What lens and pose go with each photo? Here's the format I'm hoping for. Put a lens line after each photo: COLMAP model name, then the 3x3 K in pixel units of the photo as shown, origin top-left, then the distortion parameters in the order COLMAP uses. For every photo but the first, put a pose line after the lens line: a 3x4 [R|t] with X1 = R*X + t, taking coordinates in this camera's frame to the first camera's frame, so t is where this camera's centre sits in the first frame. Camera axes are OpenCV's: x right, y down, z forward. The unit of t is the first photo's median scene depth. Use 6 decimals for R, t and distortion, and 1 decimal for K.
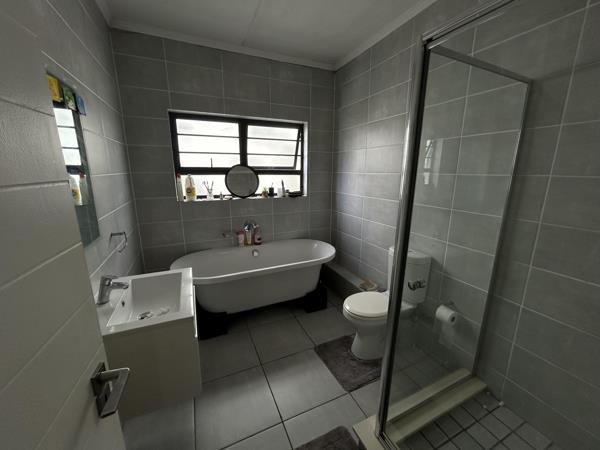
lens RADIAL K [[241.1, 0, 300.8], [0, 241.1, 225.0], [0, 0, 1]] dist [0.000305, -0.000145]
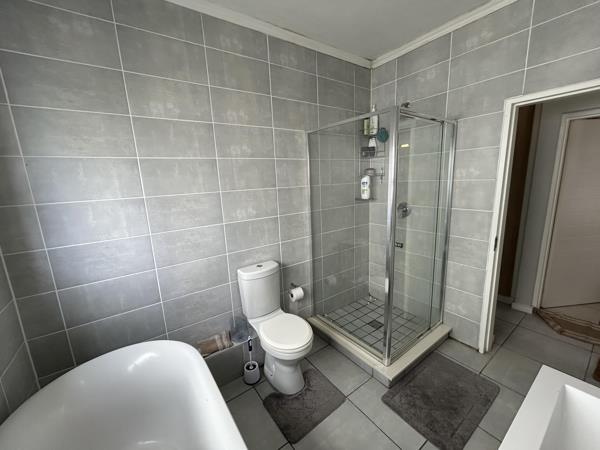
lens RADIAL K [[241.1, 0, 299.2], [0, 241.1, 224.0], [0, 0, 1]] dist [0.000305, -0.000145]
pose [[-0.195728, -0.175250, 0.964872, -0.508288], [0.259530, 0.939564, 0.223301, -0.231374], [-0.945693, 0.294120, -0.138417, 0.911661]]
